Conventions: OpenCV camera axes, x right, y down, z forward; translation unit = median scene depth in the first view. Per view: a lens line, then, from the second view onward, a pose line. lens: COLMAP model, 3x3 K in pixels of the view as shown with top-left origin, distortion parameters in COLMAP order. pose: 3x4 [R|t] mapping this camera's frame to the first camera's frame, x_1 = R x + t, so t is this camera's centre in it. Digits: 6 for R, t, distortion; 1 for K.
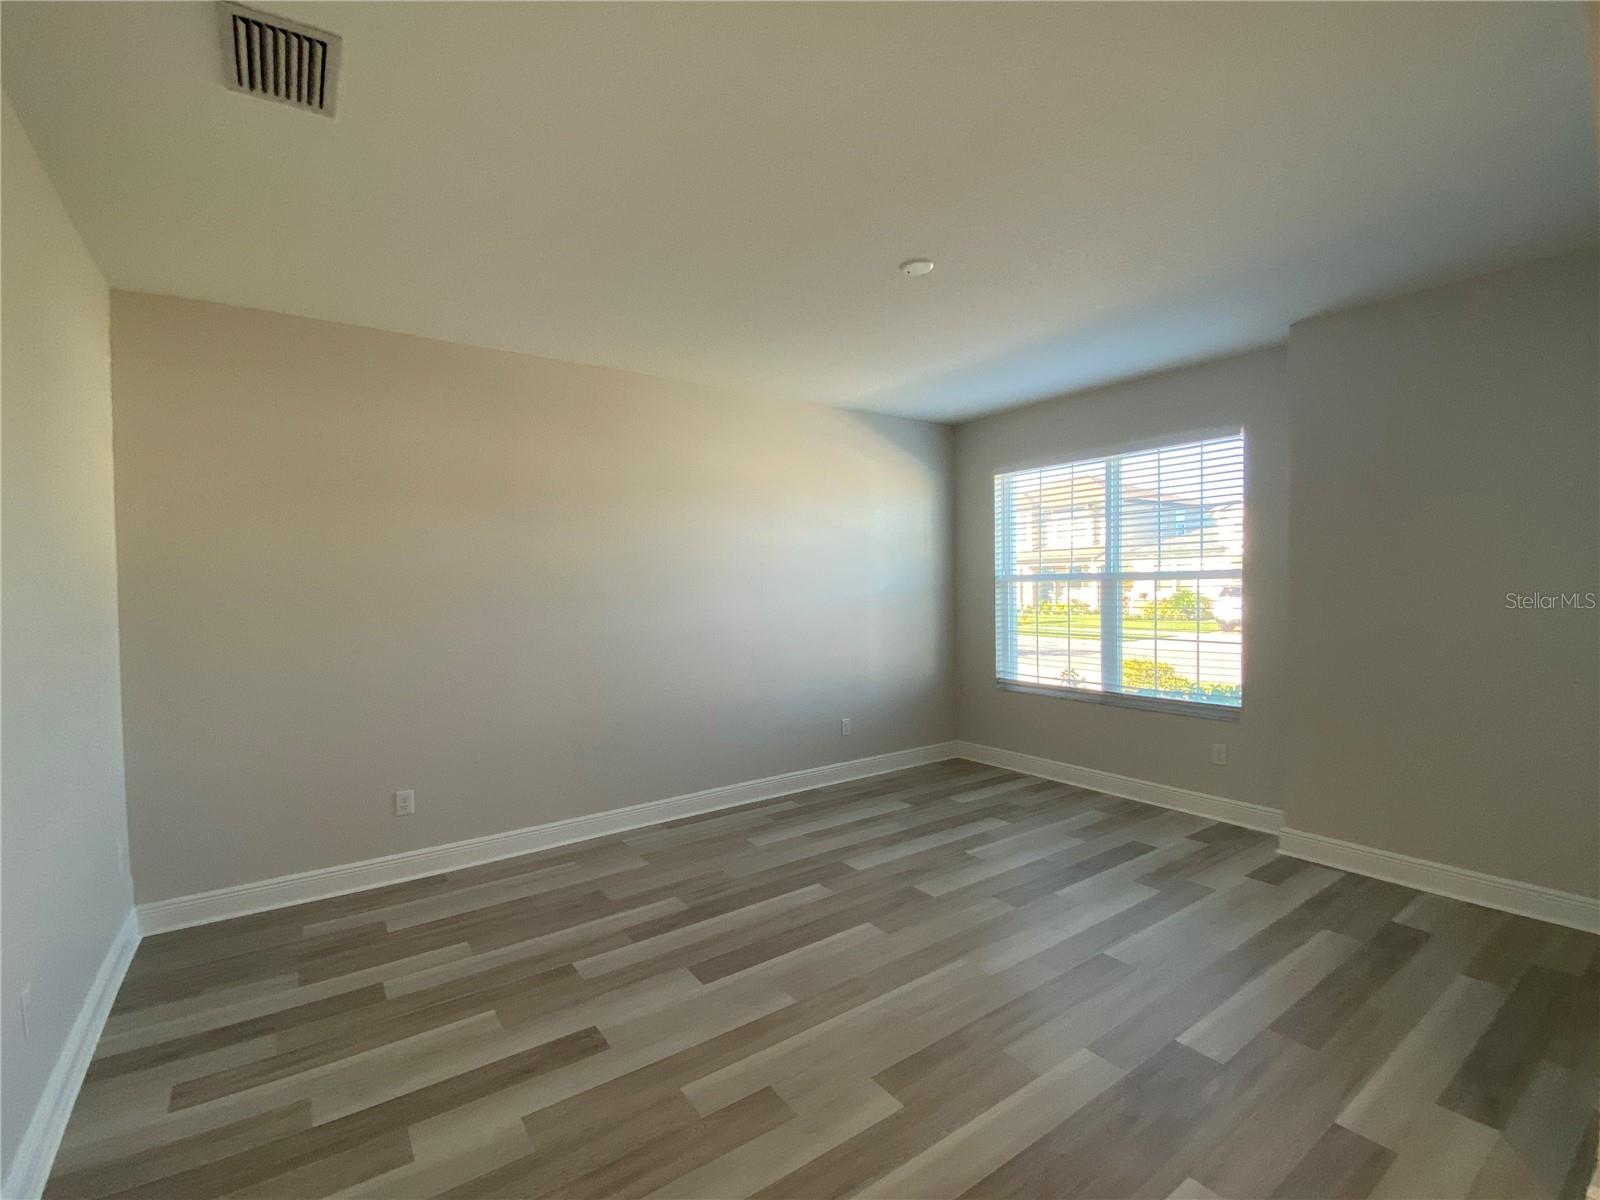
lens RADIAL K [[727.1, 0, 800.0], [0, 727.1, 600.0], [0, 0, 1]] dist [-0.038222, -0.000144]
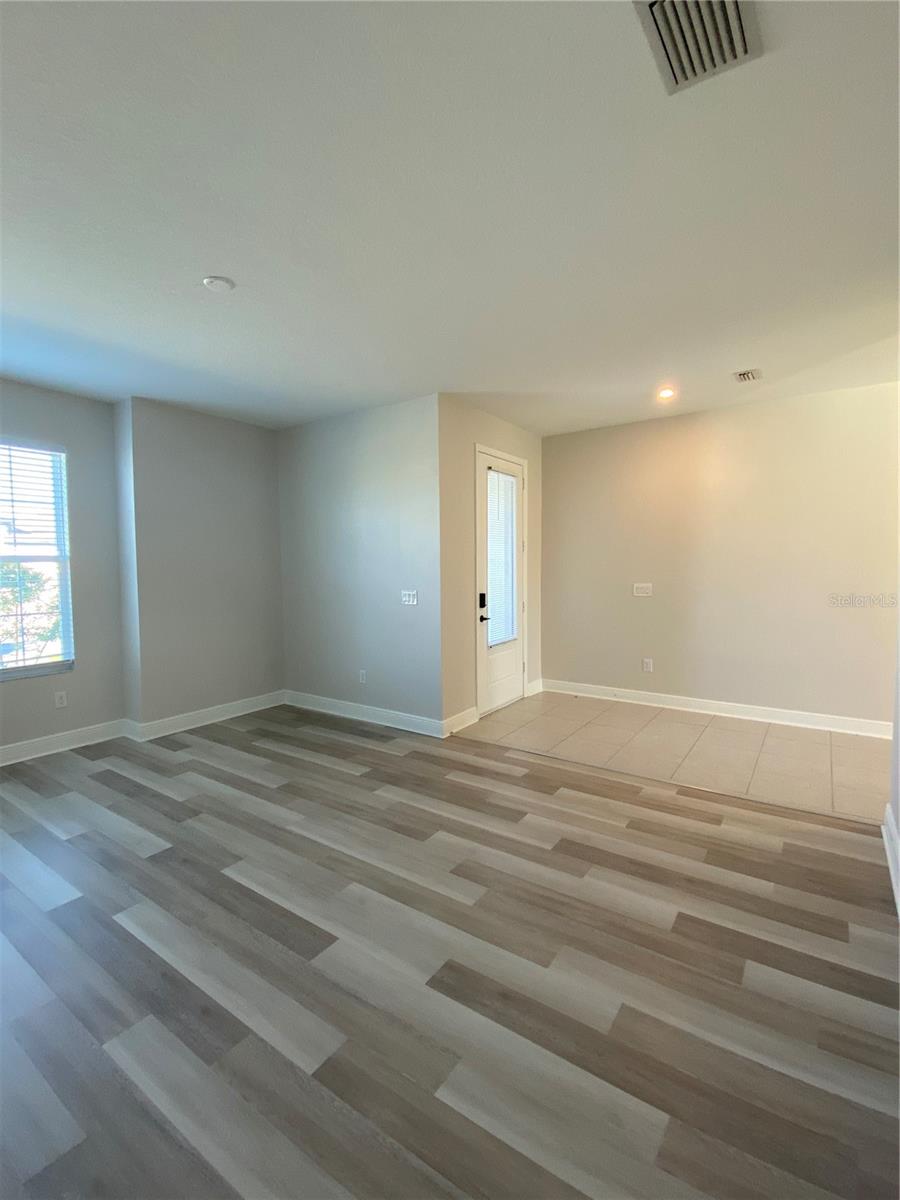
lens RADIAL K [[545.3, 0, 450.0], [0, 545.3, 600.0], [0, 0, 1]] dist [-0.038222, -0.000144]
pose [[-0.355689, -0.052697, 0.933118, -0.746884], [0.041636, 0.996524, 0.072149, -0.006040], [-0.933677, 0.064514, -0.352258, 0.910959]]
